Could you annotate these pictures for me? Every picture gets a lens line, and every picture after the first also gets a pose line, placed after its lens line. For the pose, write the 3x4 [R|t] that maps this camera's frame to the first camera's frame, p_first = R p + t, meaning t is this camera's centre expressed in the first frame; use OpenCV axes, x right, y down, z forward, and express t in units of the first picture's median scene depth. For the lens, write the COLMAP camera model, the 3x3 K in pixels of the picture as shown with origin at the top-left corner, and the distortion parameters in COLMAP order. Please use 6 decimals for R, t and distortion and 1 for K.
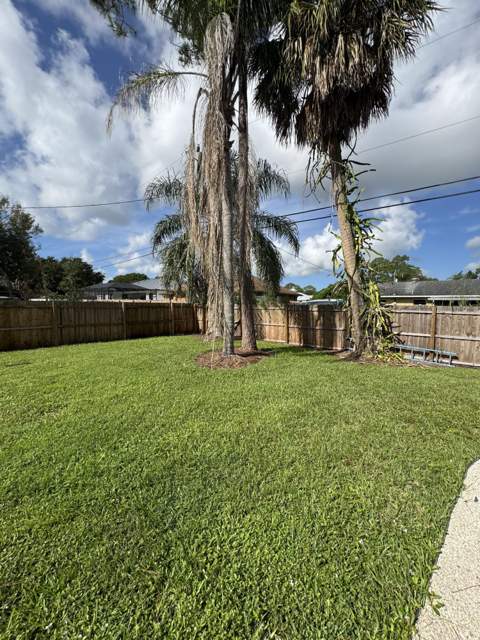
lens RADIAL K [[256.8, 0, 240.0], [0, 256.8, 320.0], [0, 0, 1]] dist [-0.002605, 0.000129]
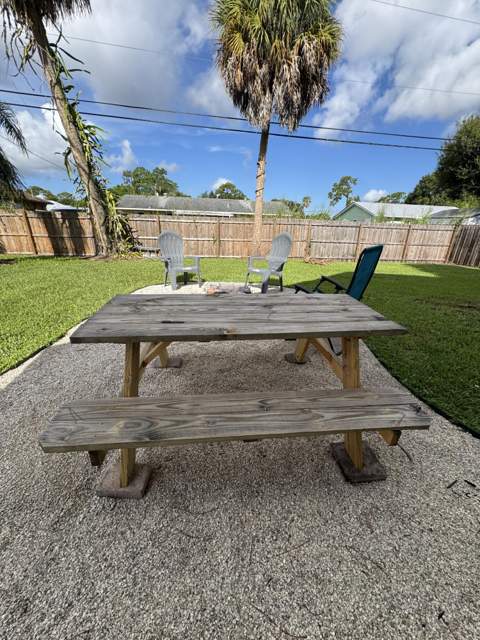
lens RADIAL K [[256.8, 0, 240.0], [0, 256.8, 320.0], [0, 0, 1]] dist [-0.002605, 0.000129]
pose [[0.693782, -0.245138, 0.677181, 0.003149], [0.024088, 0.947660, 0.318372, 0.046722], [-0.719783, -0.204568, 0.663374, -0.304399]]
